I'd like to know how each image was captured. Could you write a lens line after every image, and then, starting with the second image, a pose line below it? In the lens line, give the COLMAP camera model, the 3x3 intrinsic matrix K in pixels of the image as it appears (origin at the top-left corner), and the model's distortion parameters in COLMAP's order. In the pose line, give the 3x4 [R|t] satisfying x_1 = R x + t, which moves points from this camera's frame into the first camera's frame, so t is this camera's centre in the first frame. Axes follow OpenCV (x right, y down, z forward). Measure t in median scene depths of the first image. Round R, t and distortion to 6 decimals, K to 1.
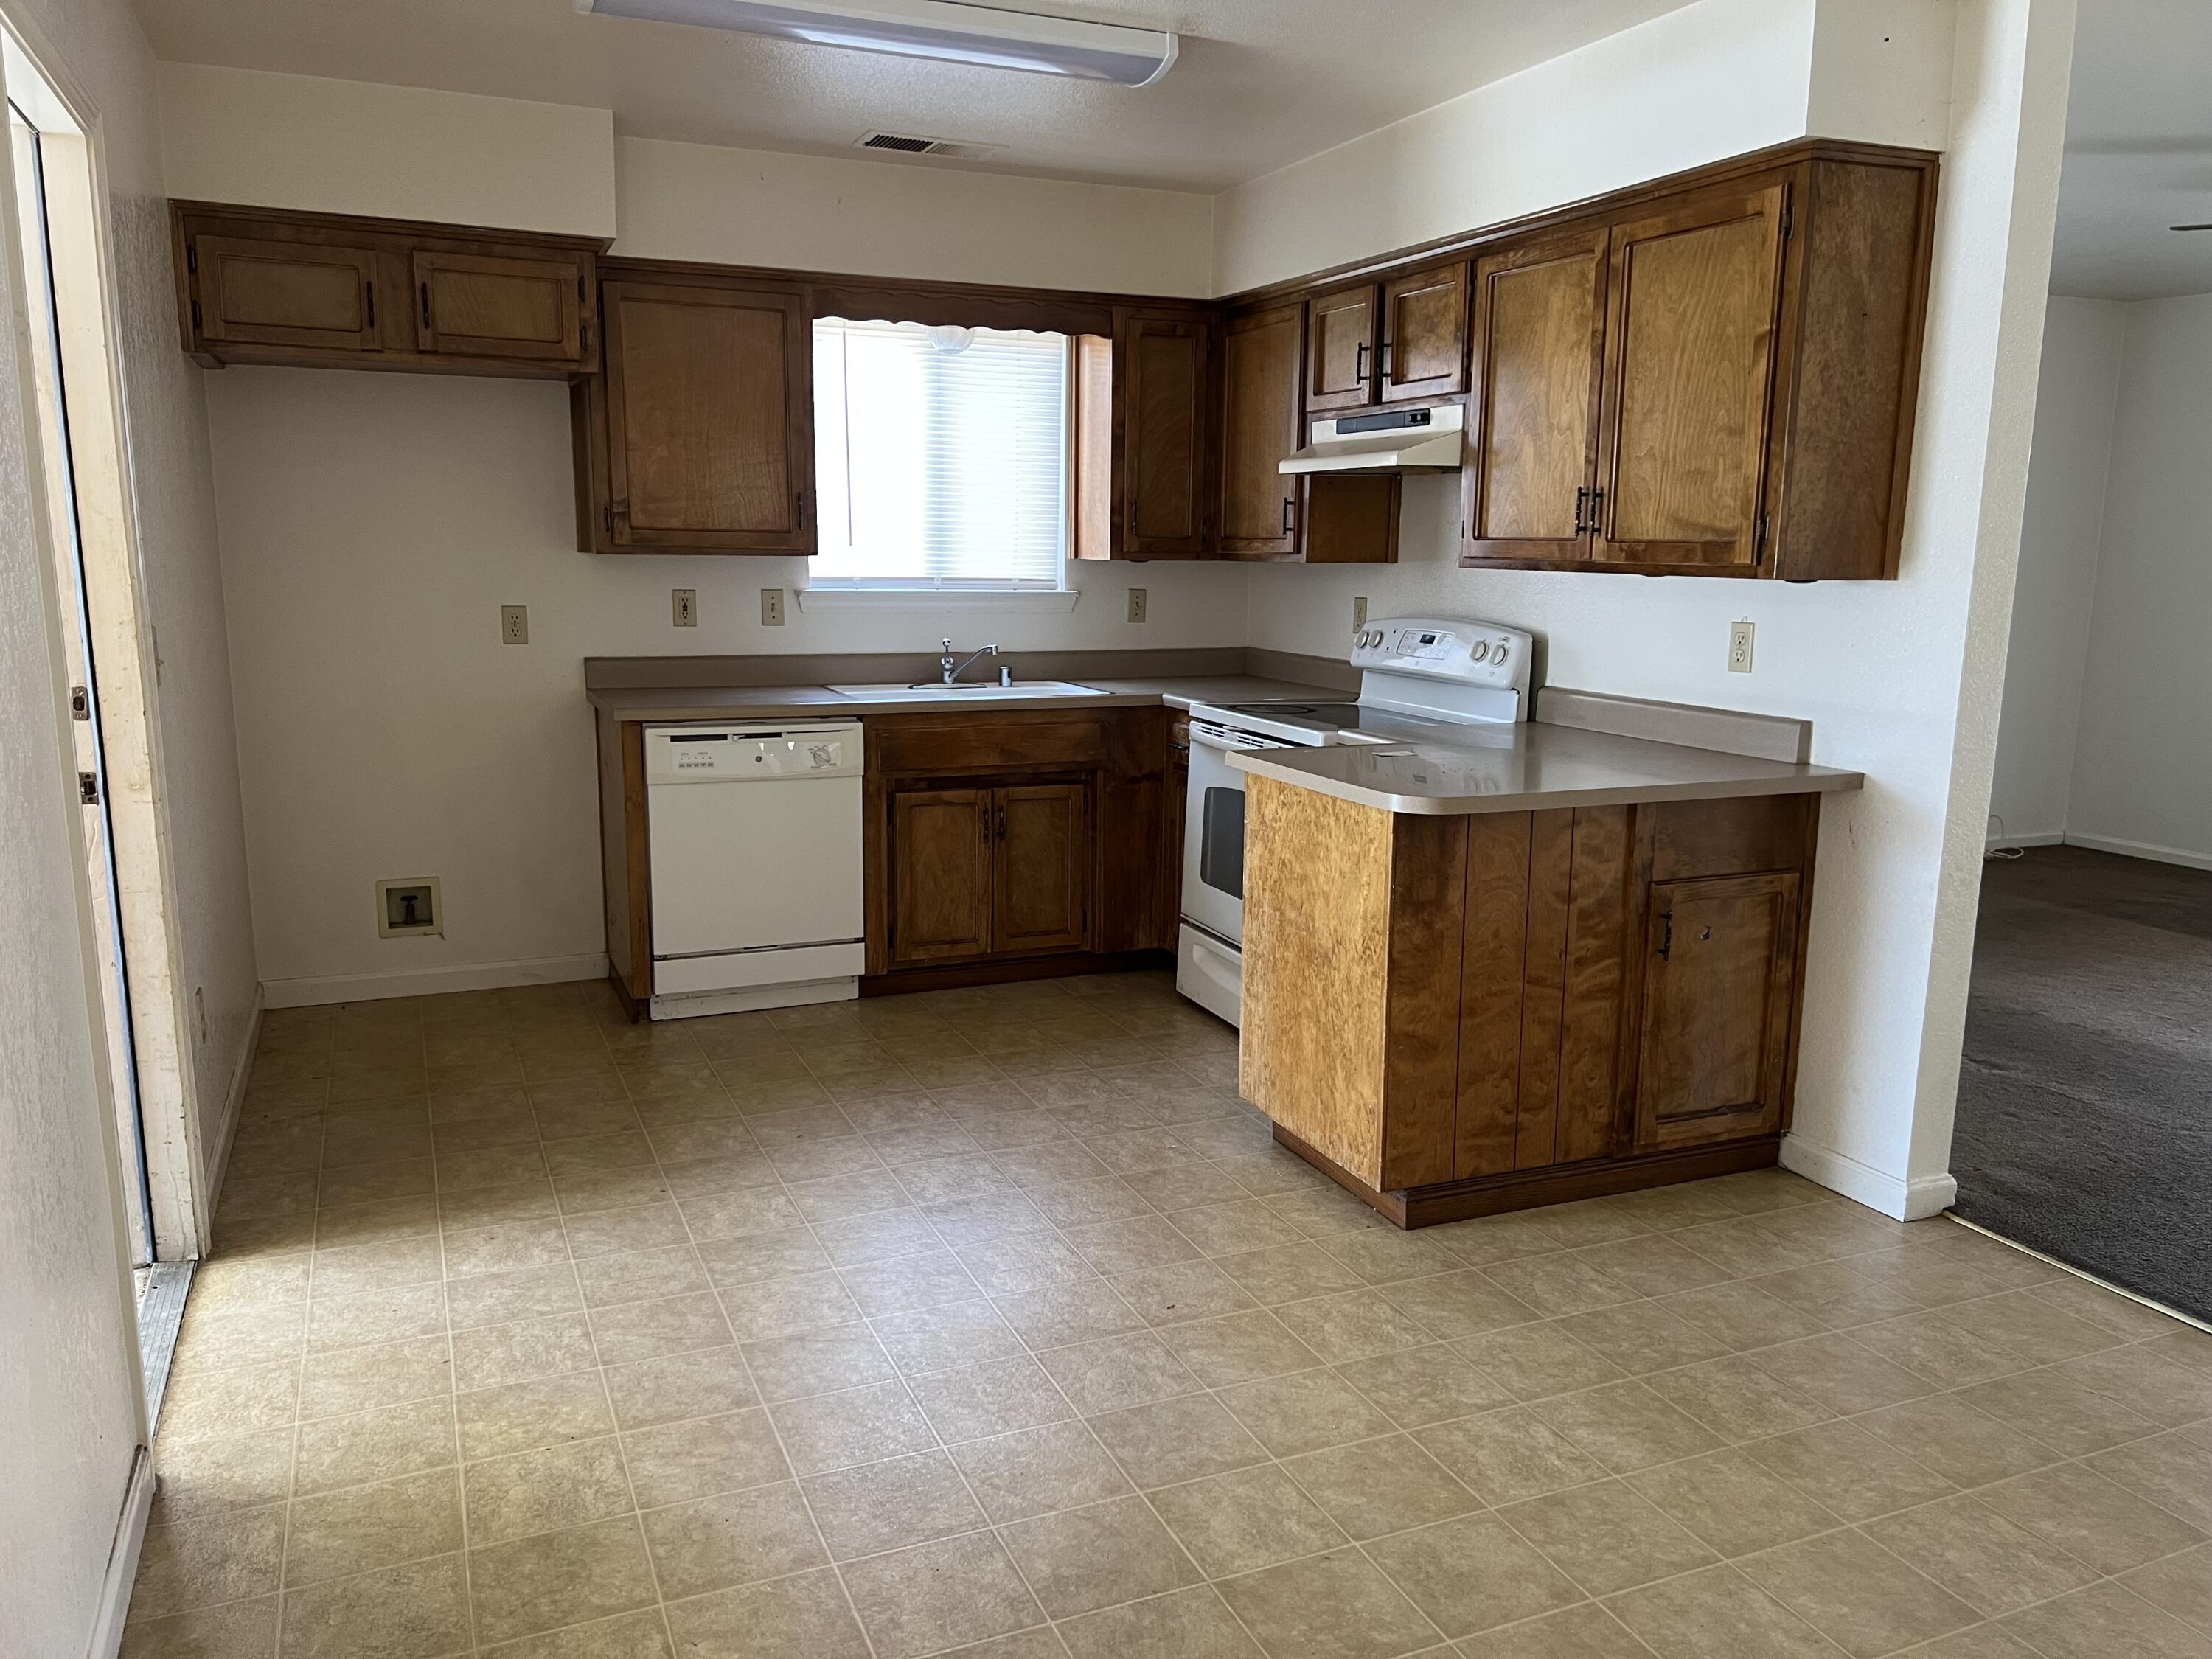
lens RADIAL K [[1660.9, 0, 1107.0], [0, 1660.9, 853.8], [0, 0, 1]] dist [0.017884, -0.012063]
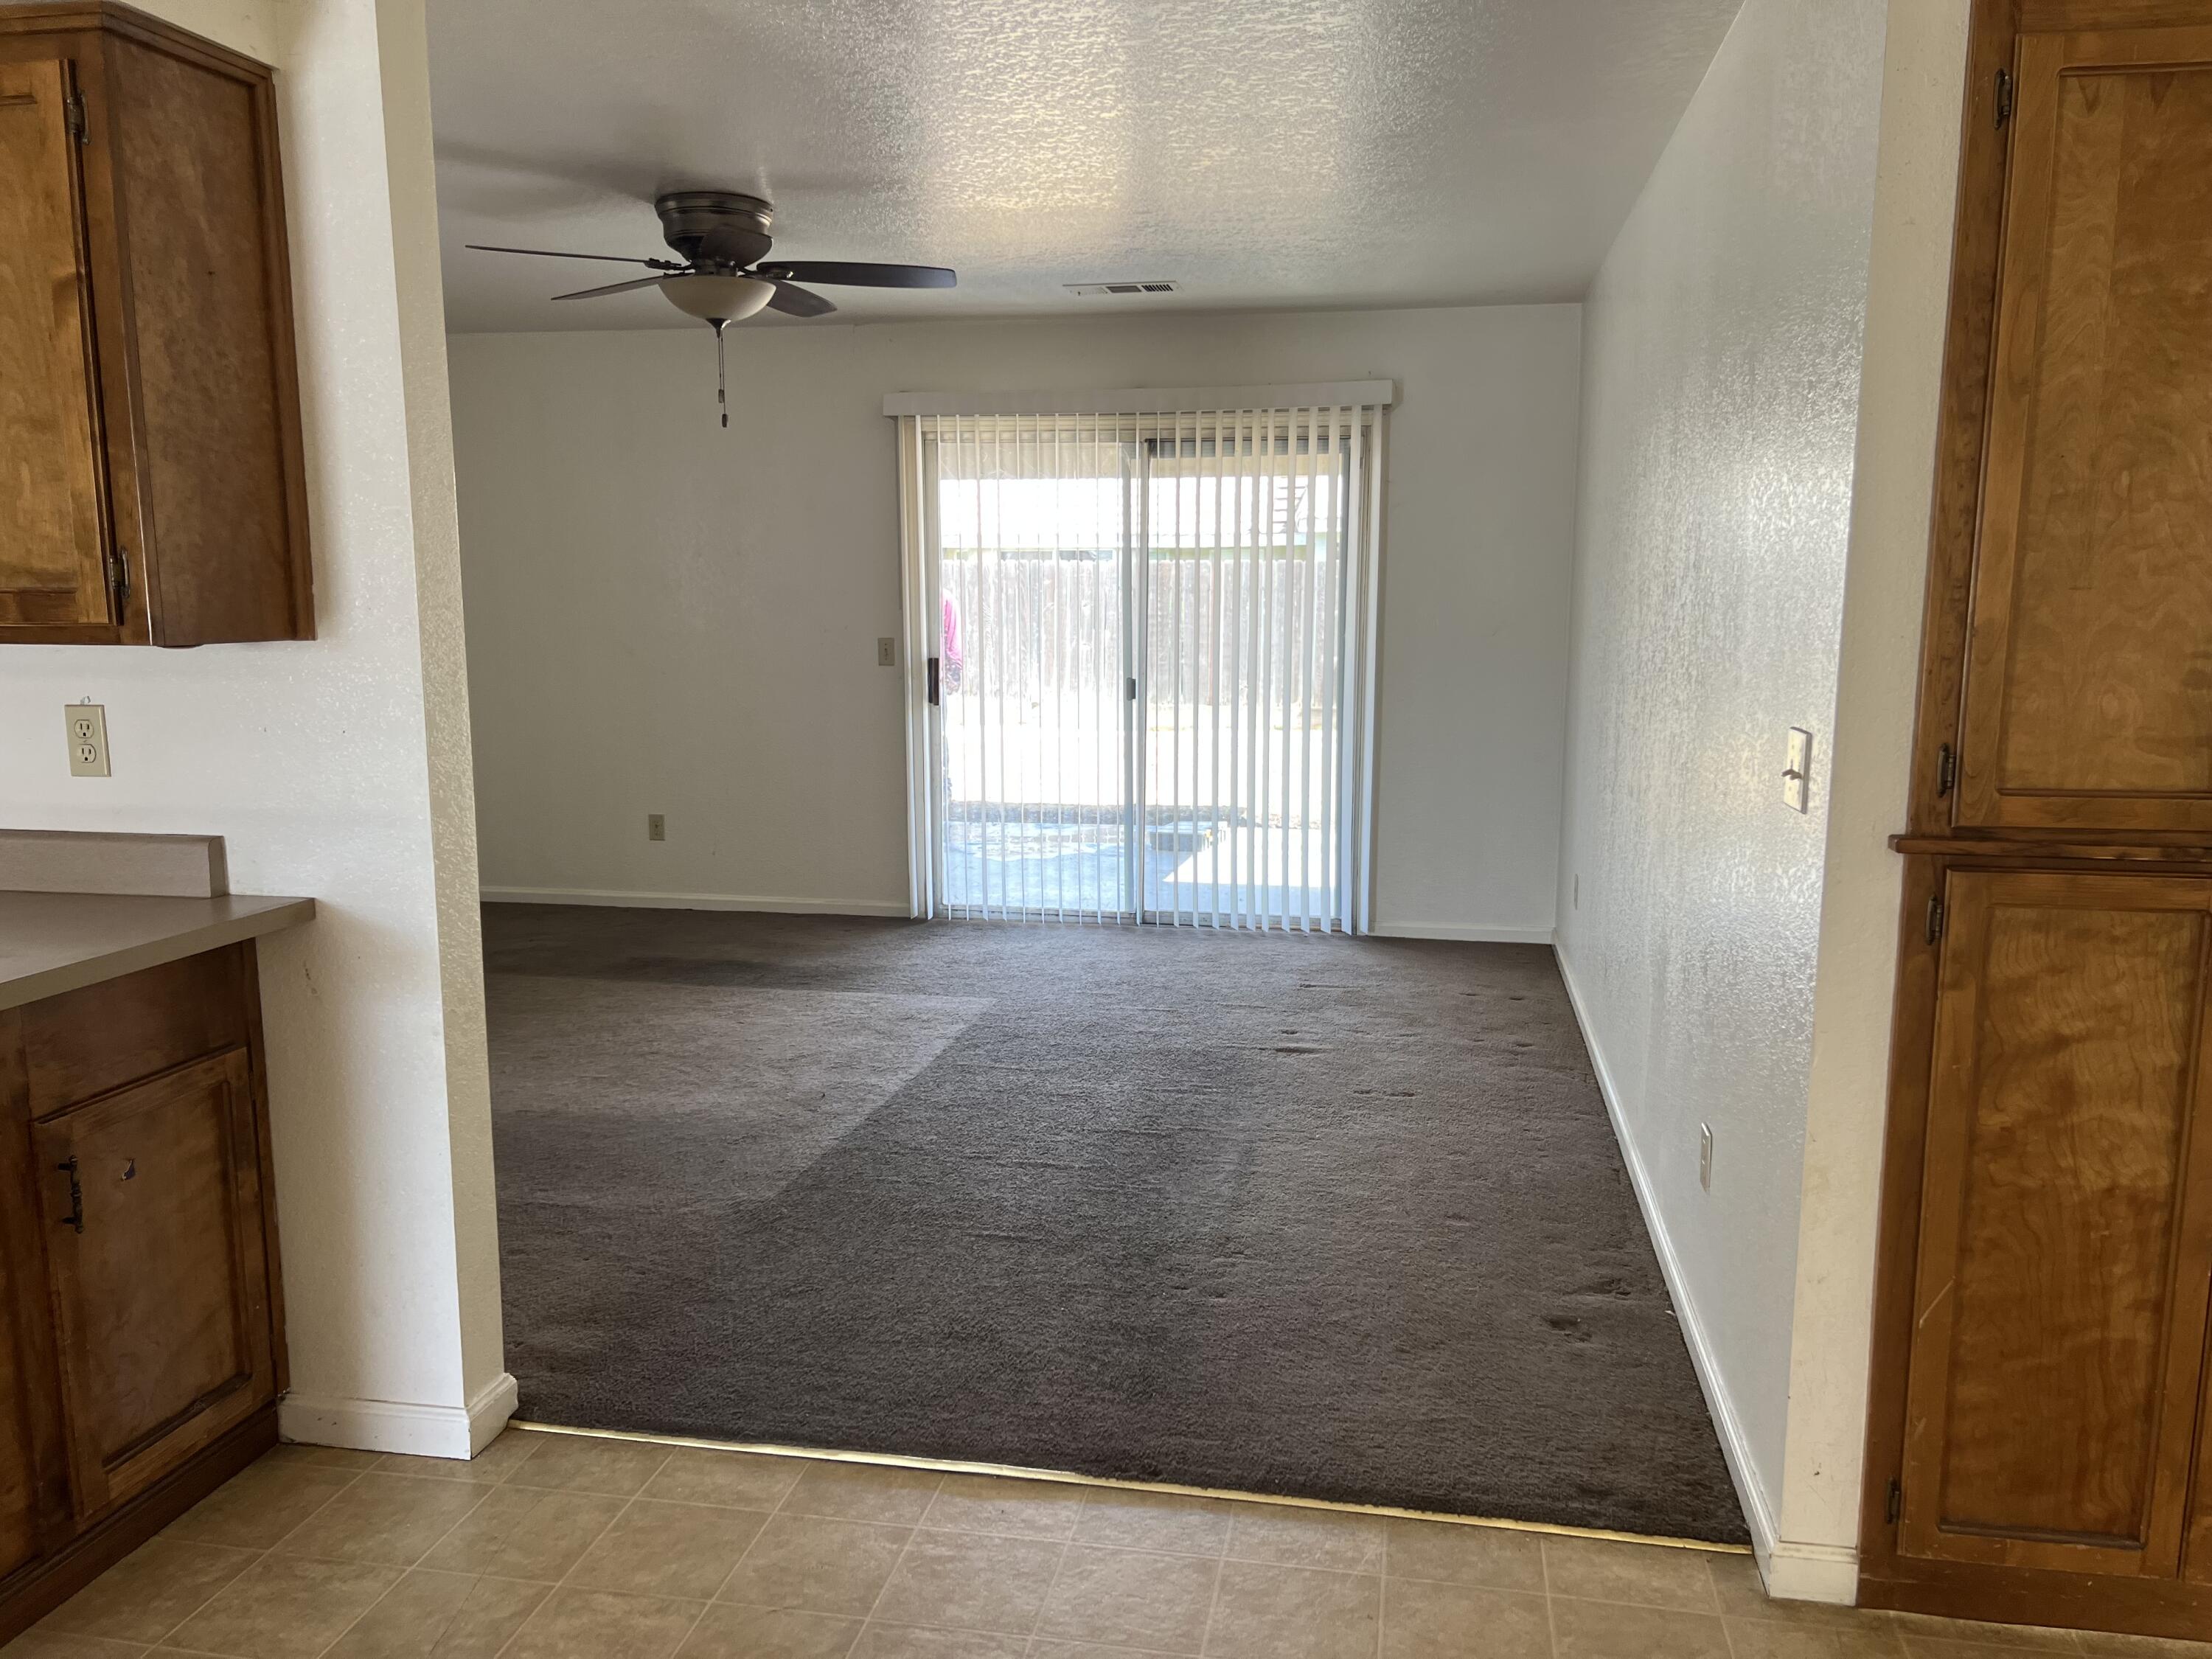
lens RADIAL K [[1653.2, 0, 1111.1], [0, 1653.2, 842.0], [0, 0, 1]] dist [0.067884, -0.078831]
pose [[0.558448, -0.135258, 0.818438, 0.046059], [0.161399, 0.985479, 0.052735, -0.055461], [-0.813686, 0.102645, 0.572170, 0.283513]]
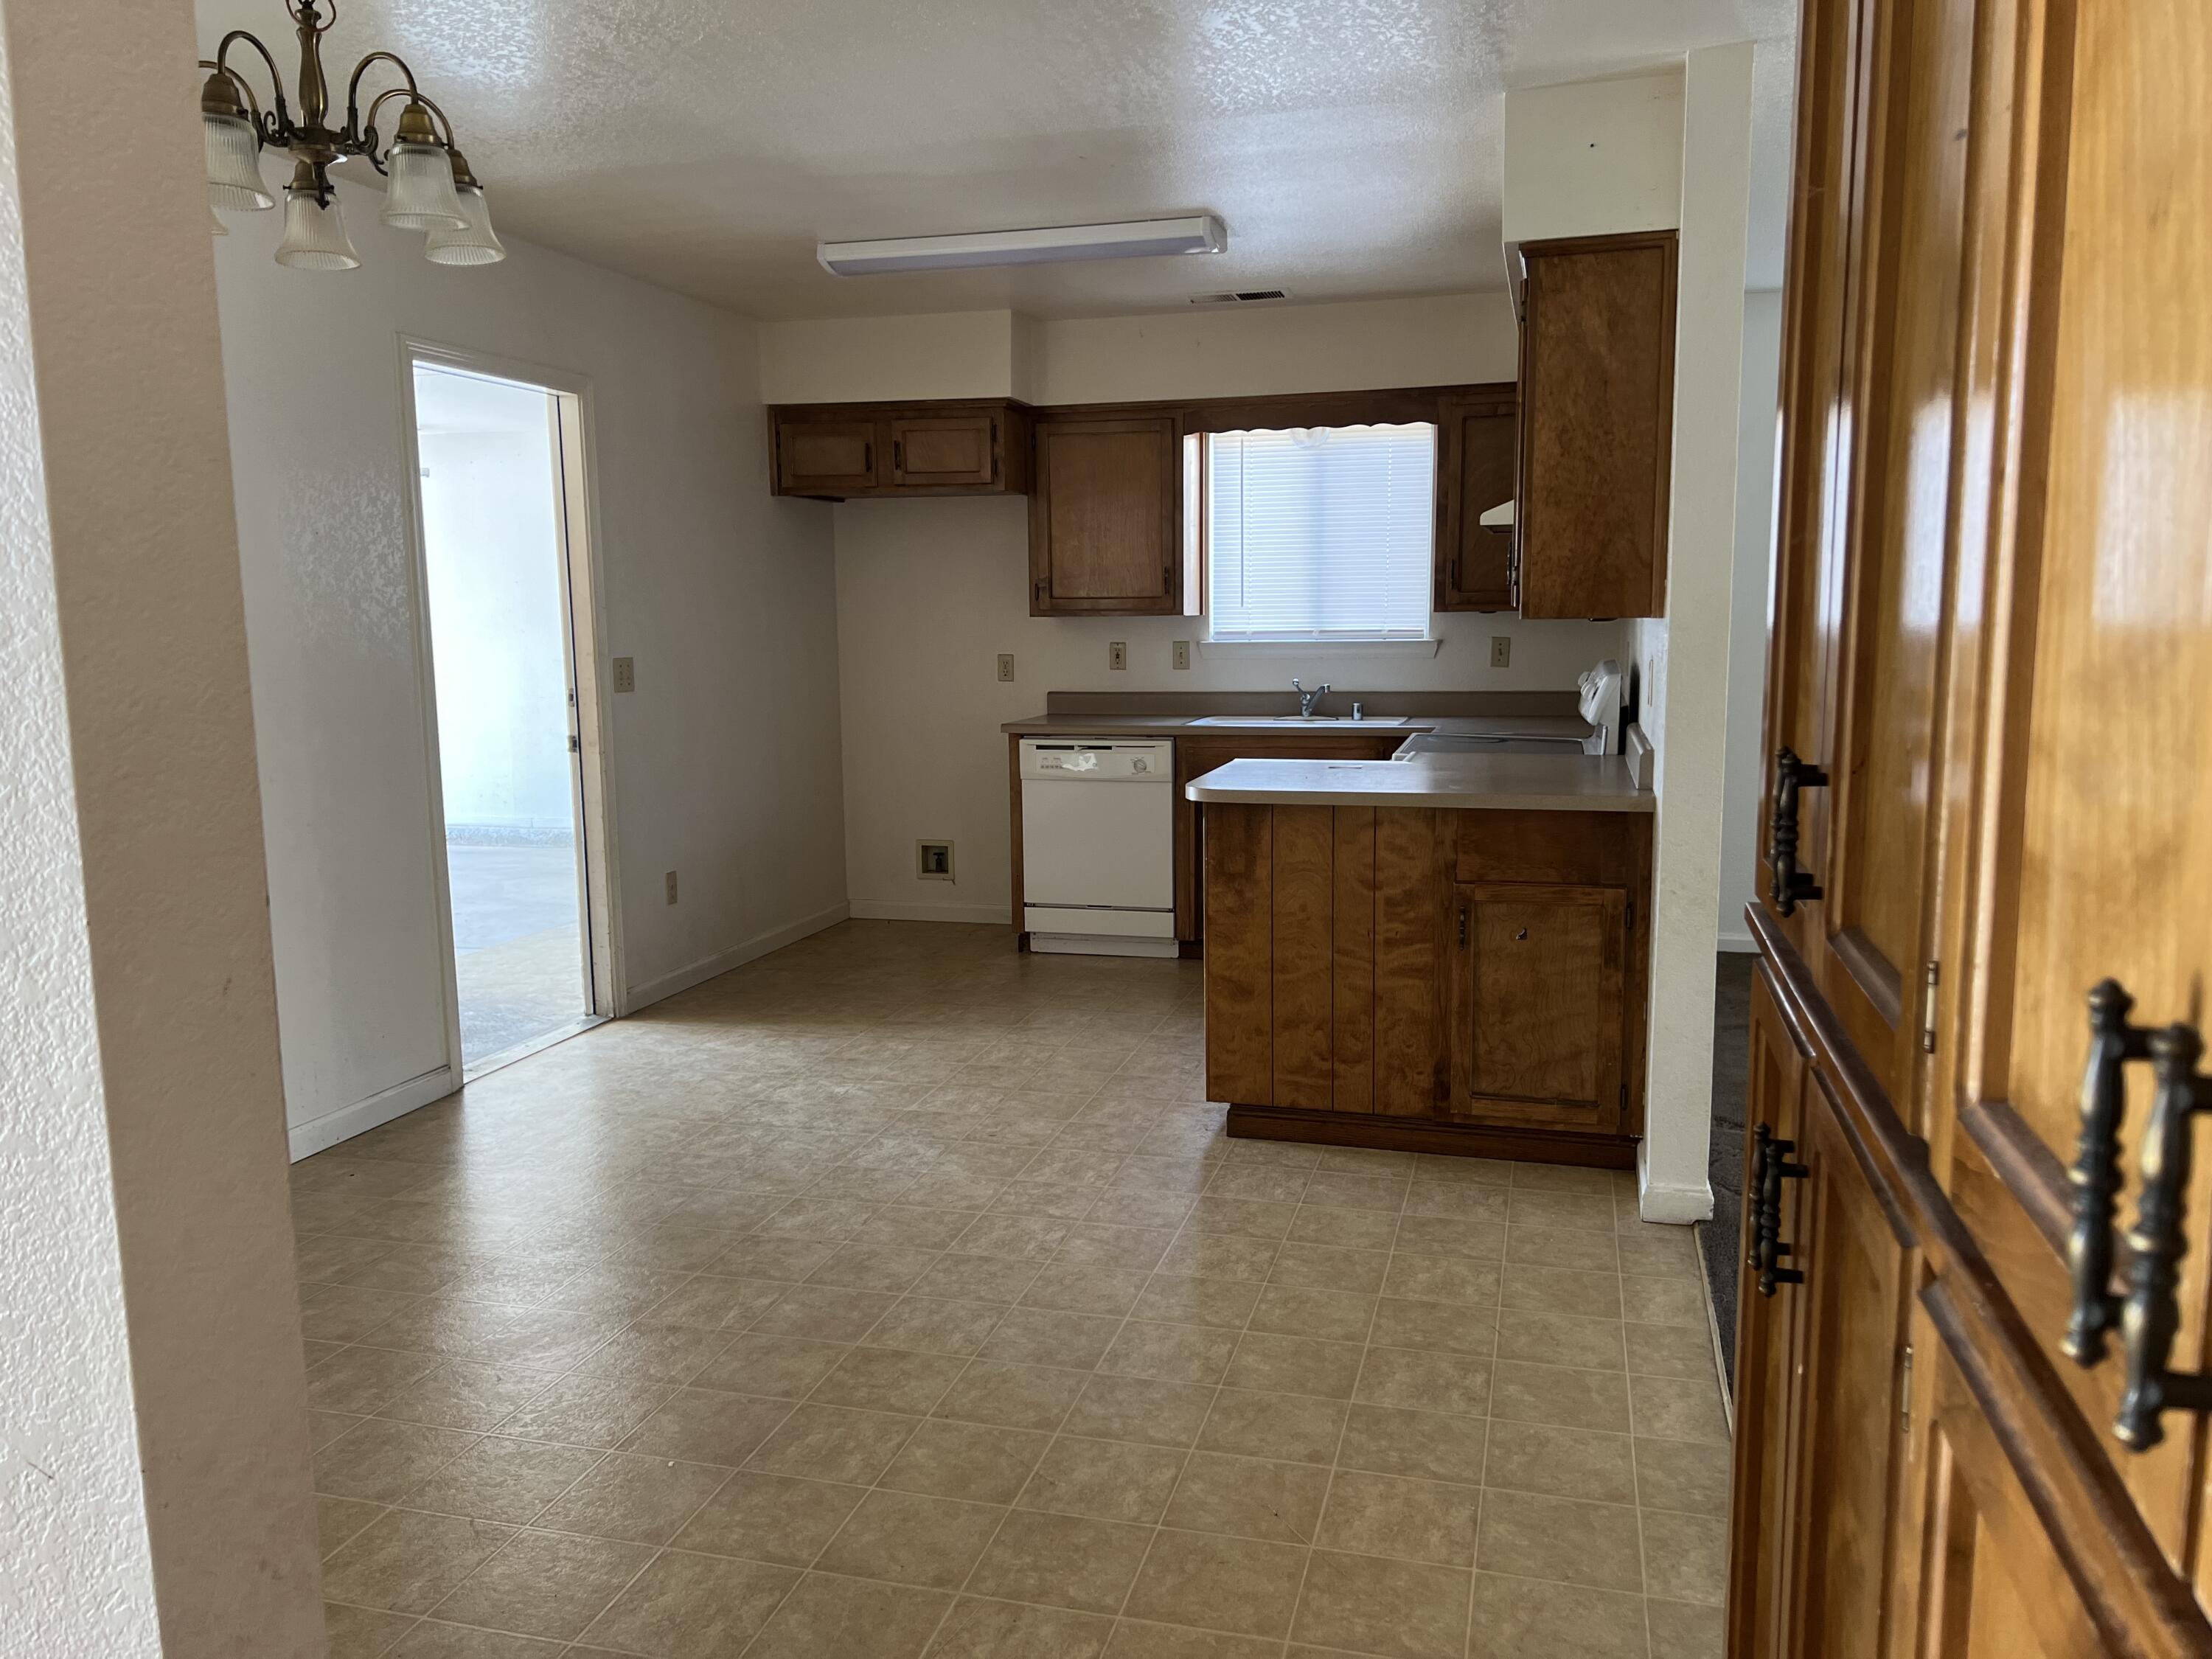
lens RADIAL K [[1653.2, 0, 1111.1], [0, 1653.2, 842.0], [0, 0, 1]] dist [0.067884, -0.078831]
pose [[0.780957, 0.069437, -0.620713, 0.856132], [-0.099227, 0.994973, -0.013540, 0.029583], [0.616653, 0.072166, 0.783921, -0.053180]]
